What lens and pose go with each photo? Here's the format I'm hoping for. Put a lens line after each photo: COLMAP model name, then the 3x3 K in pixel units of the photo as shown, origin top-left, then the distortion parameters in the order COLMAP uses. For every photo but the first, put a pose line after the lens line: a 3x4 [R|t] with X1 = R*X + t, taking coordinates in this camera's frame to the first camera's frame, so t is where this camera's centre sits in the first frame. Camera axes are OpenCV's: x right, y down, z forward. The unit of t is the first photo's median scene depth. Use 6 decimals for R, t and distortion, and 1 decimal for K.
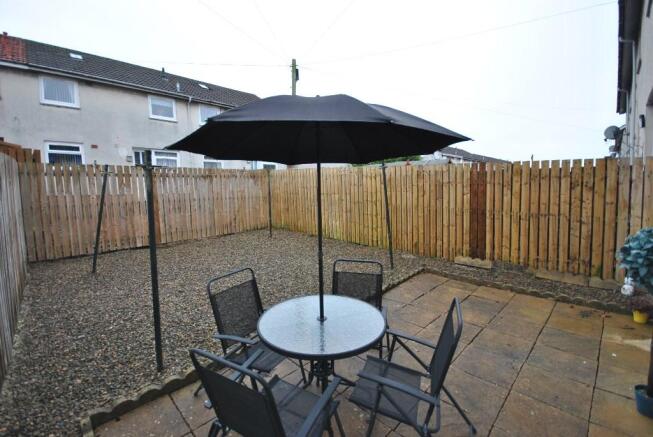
lens RADIAL K [[286.6, 0, 326.9], [0, 286.6, 215.1], [0, 0, 1]] dist [0.011430, -0.013120]
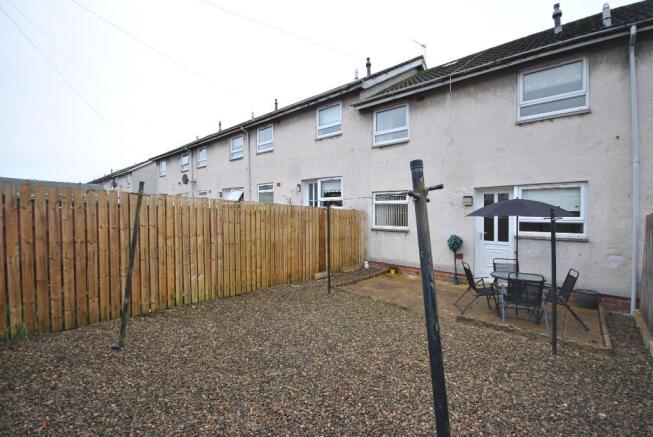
lens RADIAL K [[286.6, 0, 326.9], [0, 286.6, 215.1], [0, 0, 1]] dist [0.011430, -0.013120]
pose [[-0.056406, 0.009526, 0.998362, -0.713308], [0.089655, 0.995963, -0.004438, -0.097925], [-0.994374, 0.089258, -0.057032, 0.775449]]
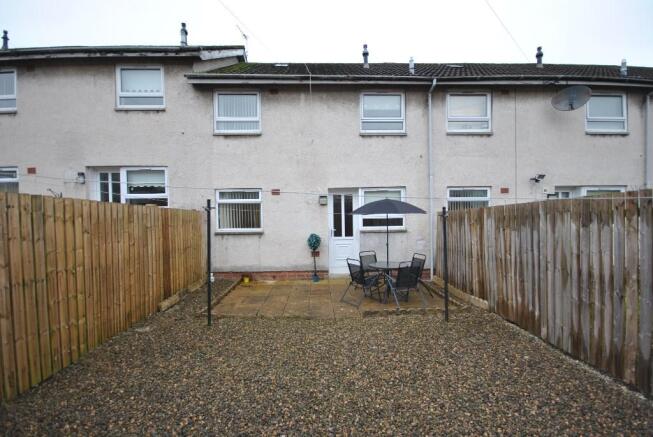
lens RADIAL K [[286.6, 0, 326.9], [0, 286.6, 215.1], [0, 0, 1]] dist [0.011430, -0.013120]
pose [[-0.729426, 0.020377, 0.683756, -0.464772], [0.091709, 0.993446, 0.068228, -0.126263], [-0.677884, 0.112474, -0.726514, 0.998546]]
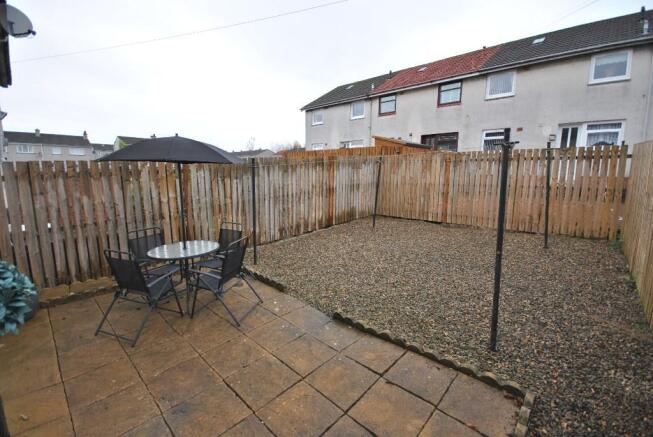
lens RADIAL K [[286.6, 0, 326.9], [0, 286.6, 215.1], [0, 0, 1]] dist [0.011430, -0.013120]
pose [[0.021843, 0.175525, -0.984233, 0.498045], [-0.096210, 0.980267, 0.172683, -0.075385], [0.995121, 0.090921, 0.038300, 0.494255]]
